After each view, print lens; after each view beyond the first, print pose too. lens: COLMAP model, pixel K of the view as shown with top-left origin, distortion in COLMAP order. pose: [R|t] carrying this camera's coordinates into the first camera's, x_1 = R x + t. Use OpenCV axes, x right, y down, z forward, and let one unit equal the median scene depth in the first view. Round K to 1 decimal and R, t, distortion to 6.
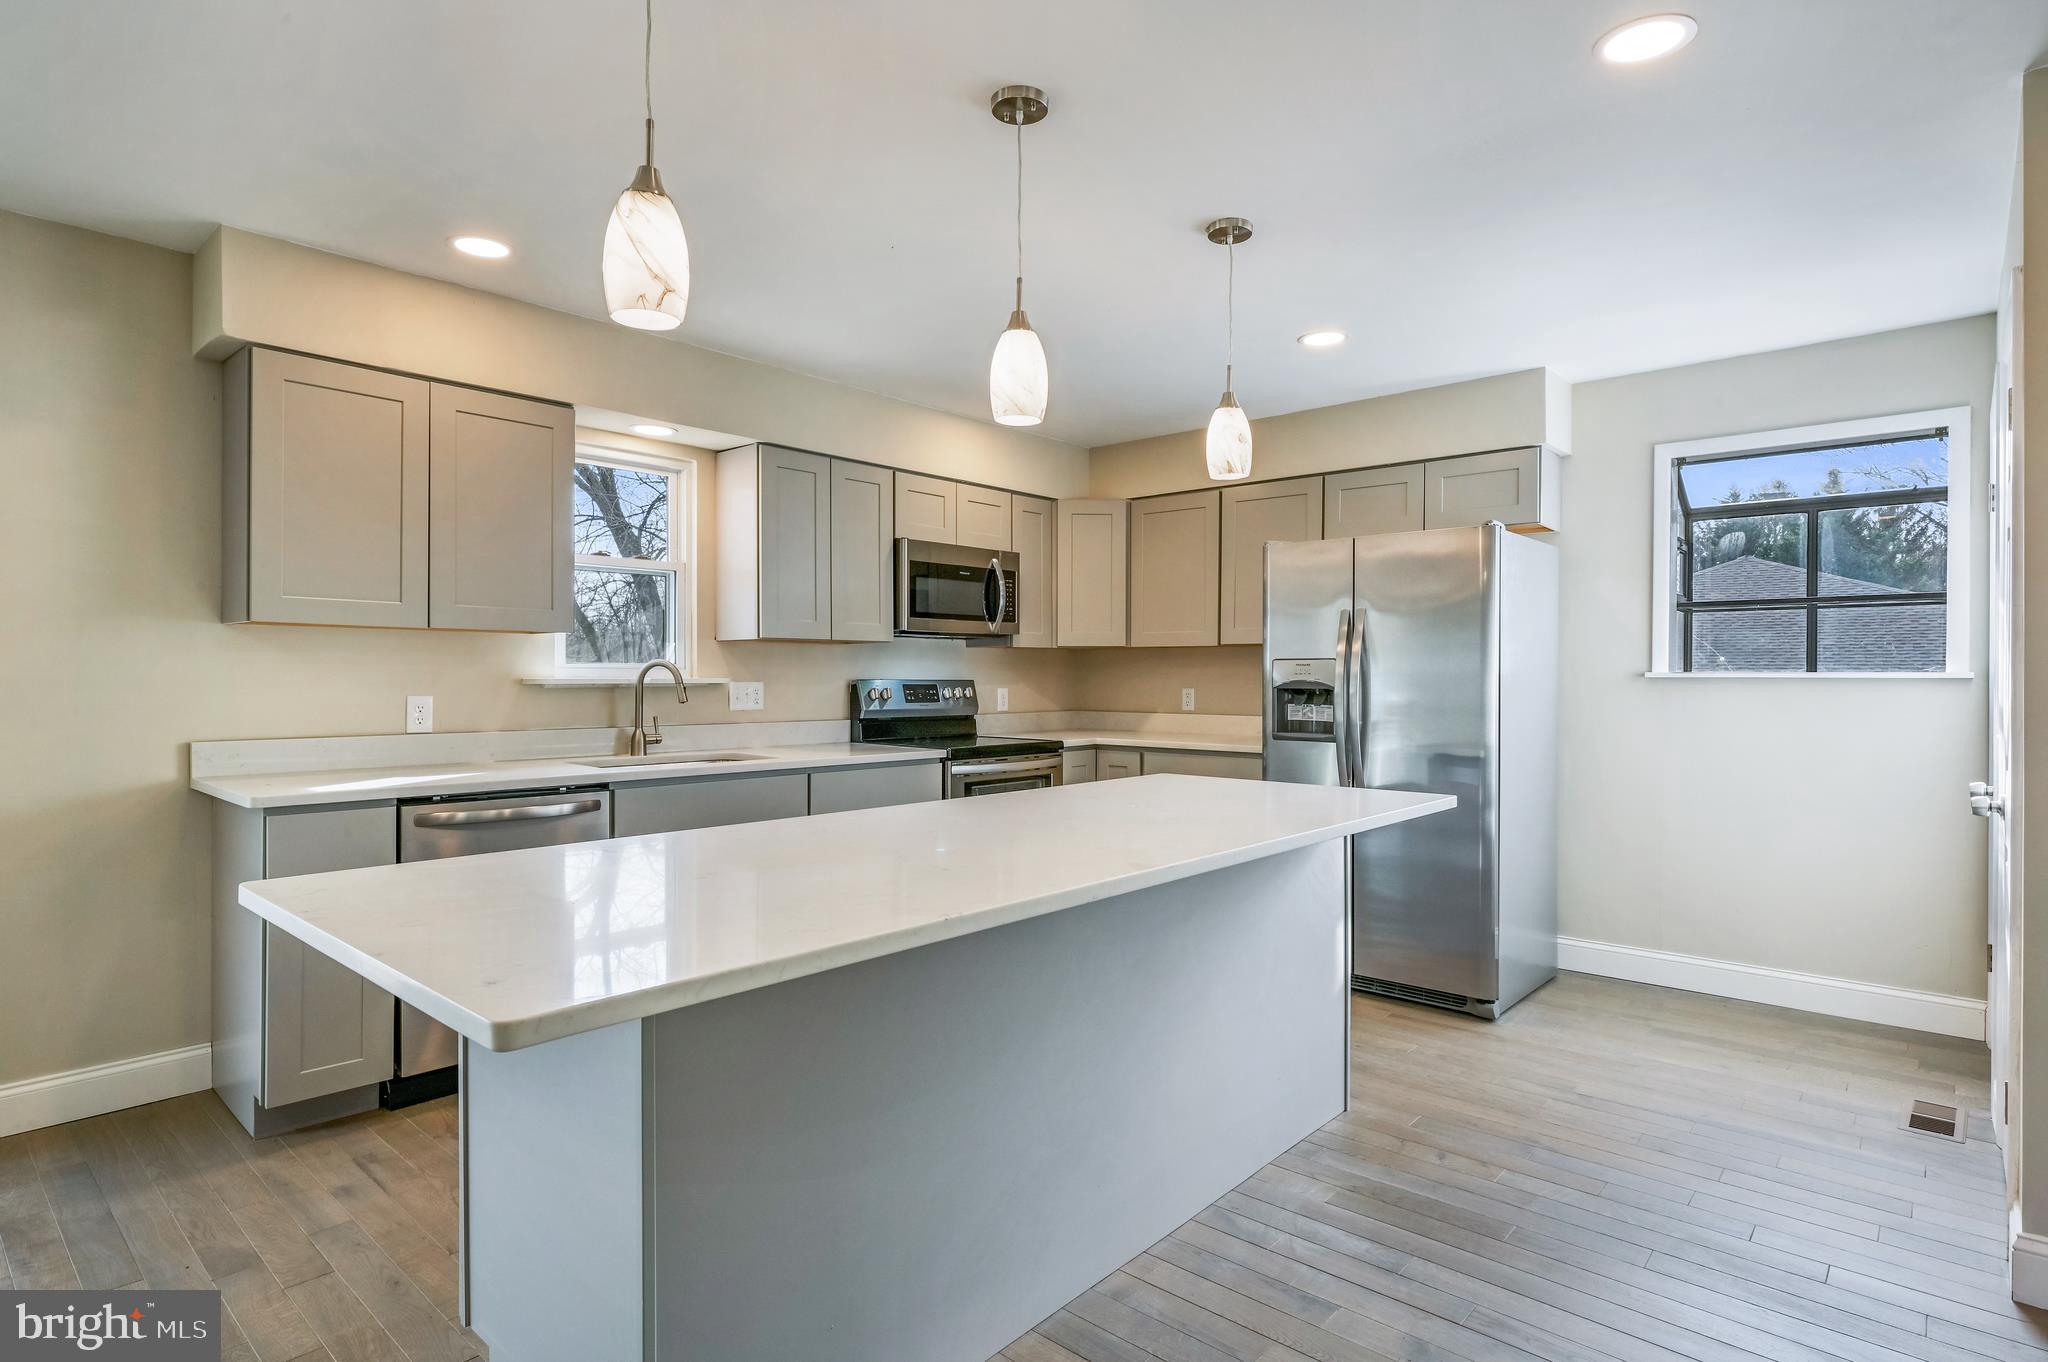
lens RADIAL K [[1056.7, 0, 1043.7], [0, 1056.7, 691.1], [0, 0, 1]] dist [-0.001789, -0.000428]
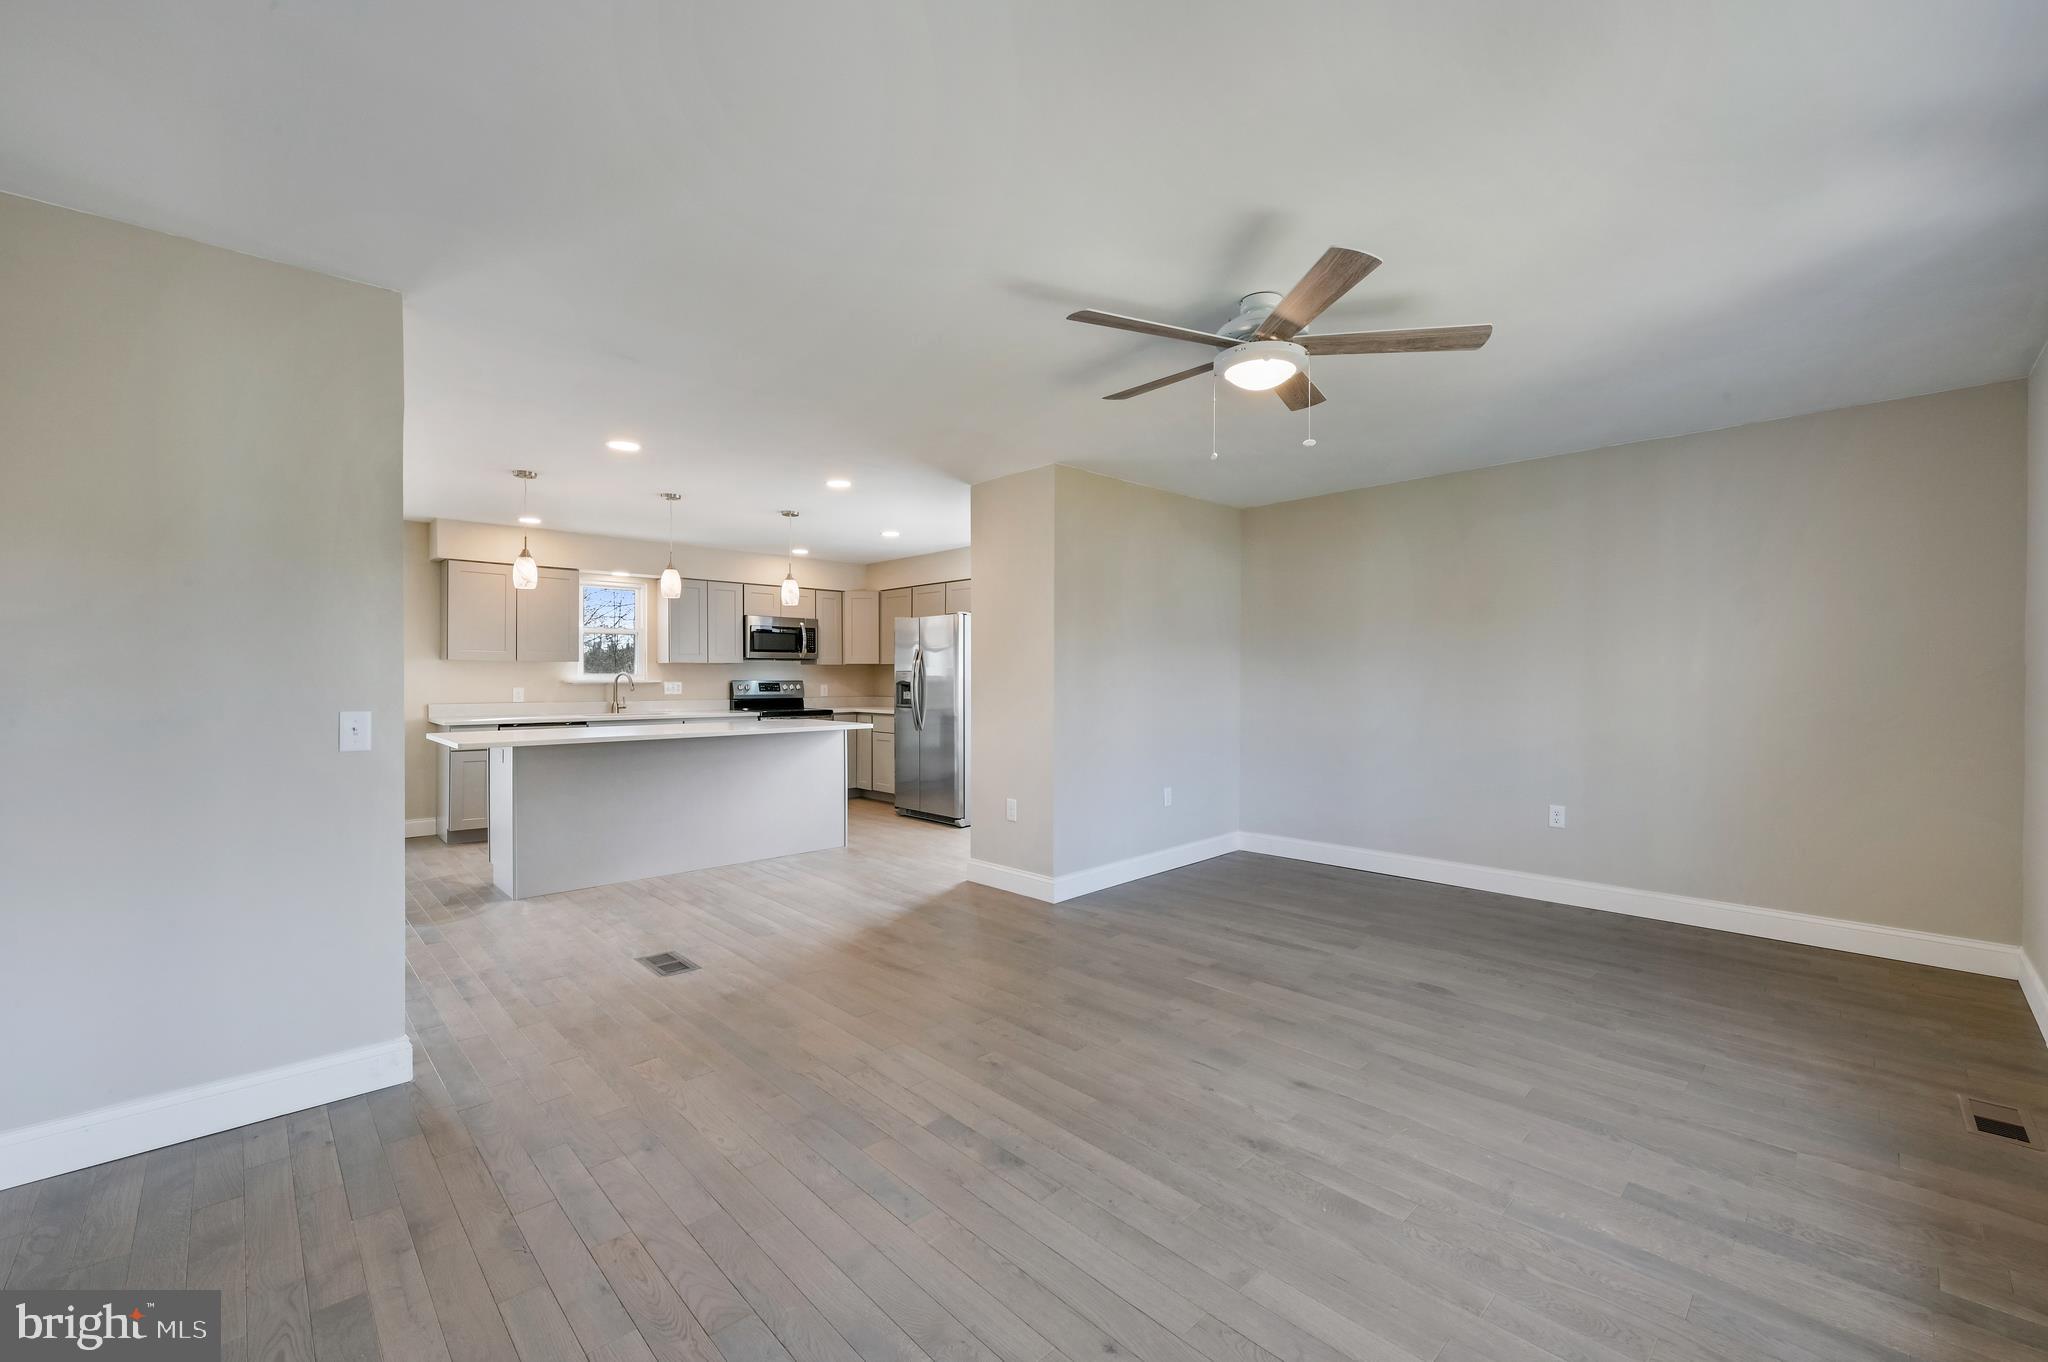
lens RADIAL K [[823.7, 0, 1037.1], [0, 823.7, 675.8], [0, 0, 1]] dist [0.000683, 0.000112]
pose [[0.996745, -0.000594, -0.080618, 0.639902], [-0.000612, 0.999888, -0.014938, 0.004285], [0.080618, 0.014939, 0.996633, -0.680968]]
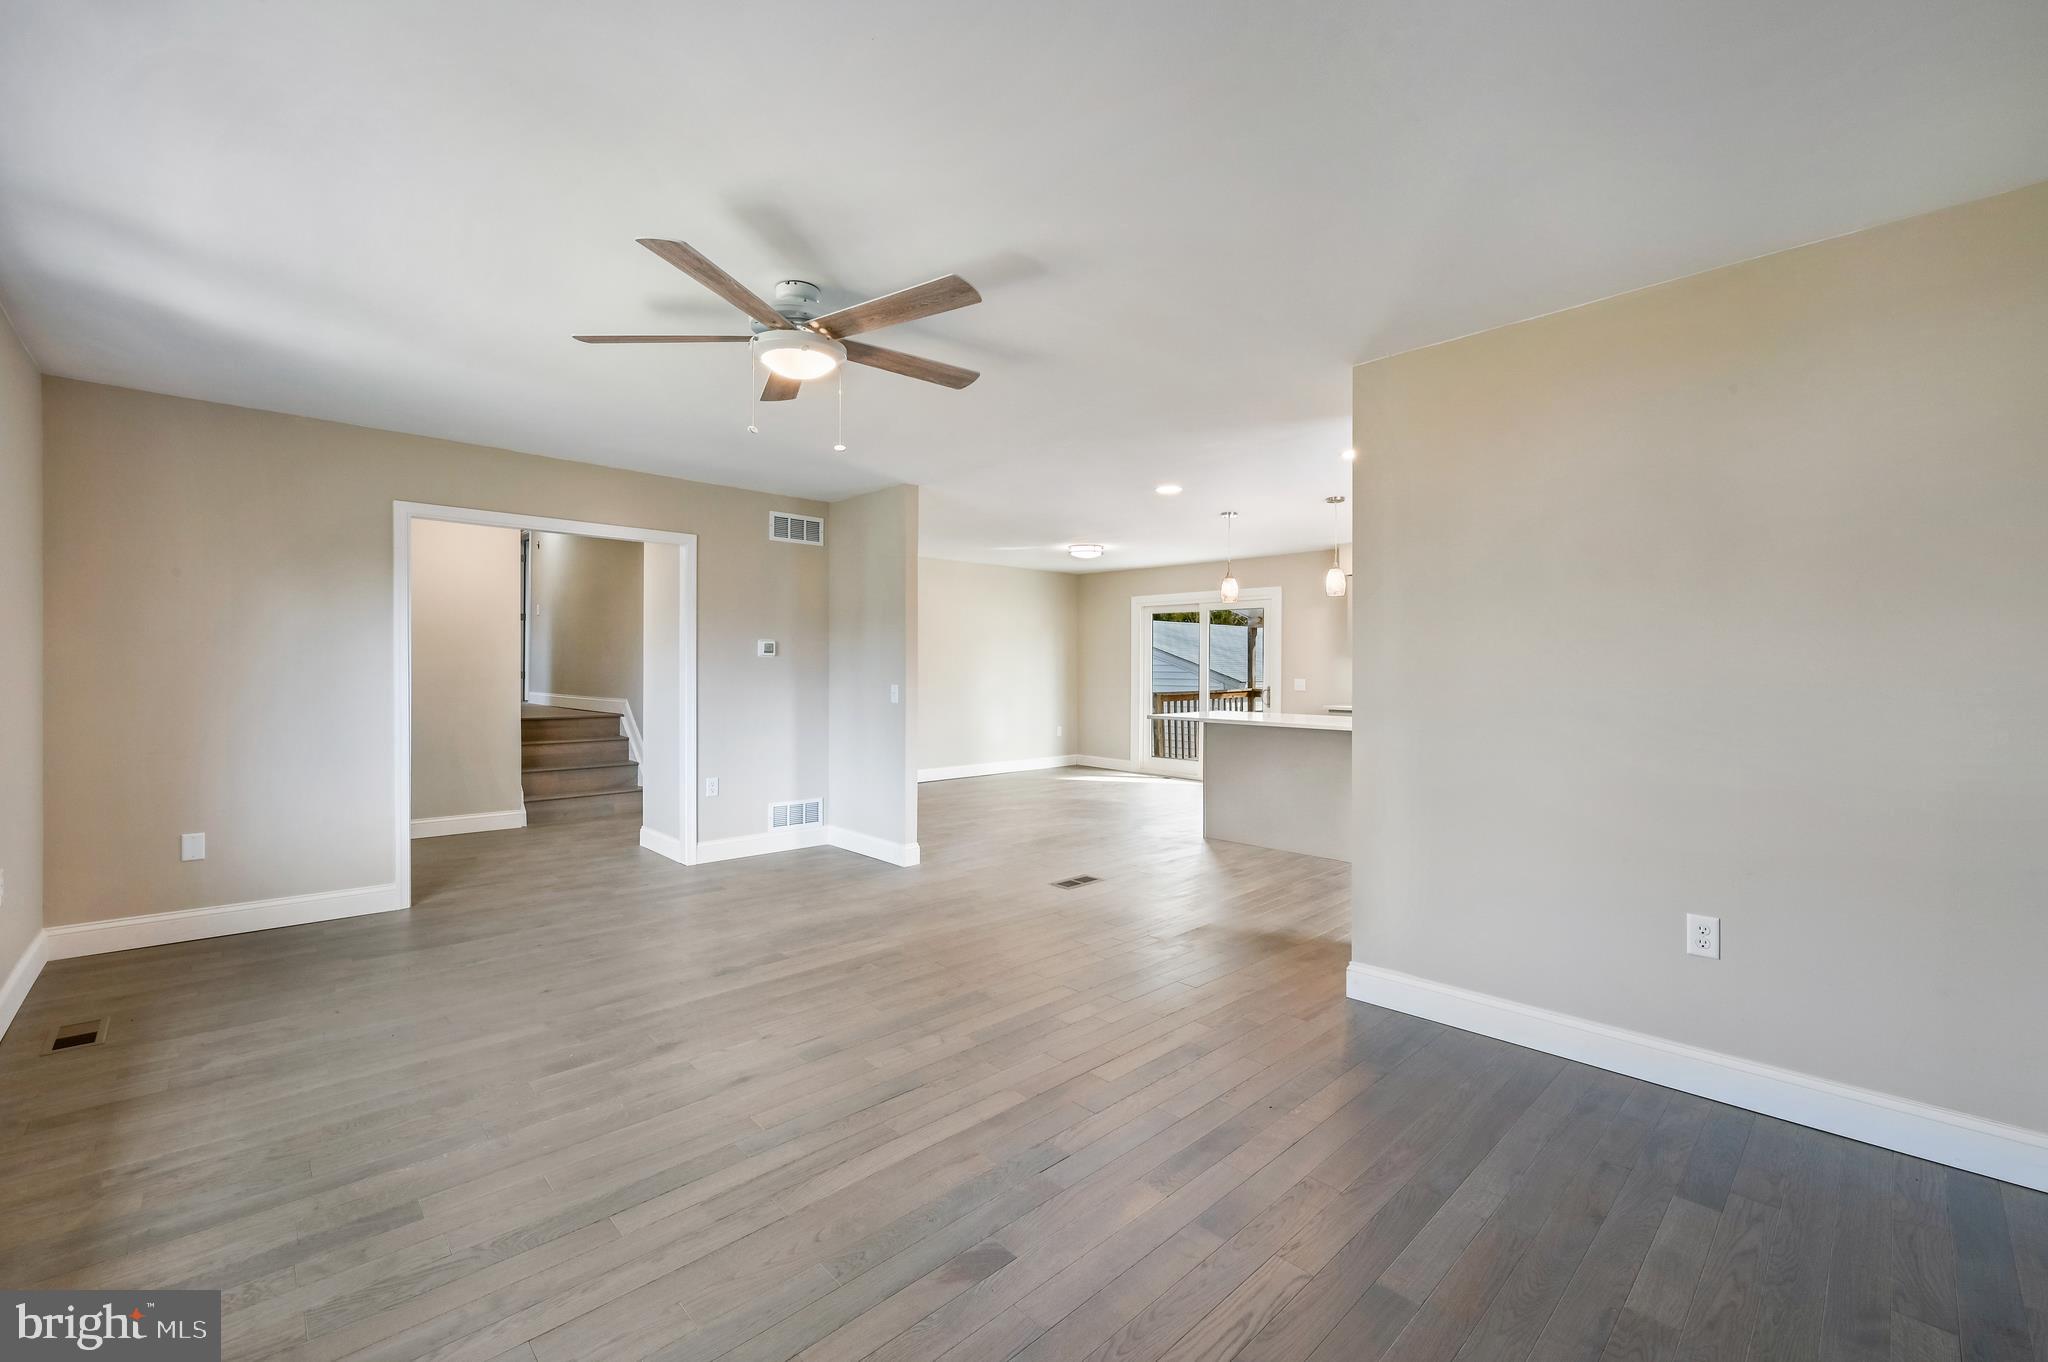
lens RADIAL K [[844.8, 0, 1051.9], [0, 844.8, 671.8], [0, 0, 1]] dist [-0.011096, -0.000016]
pose [[-0.076419, 0.000740, -0.997075, 1.359686], [-0.021970, 0.999756, 0.002426, -0.004648], [0.996834, 0.022091, -0.076384, 0.189018]]
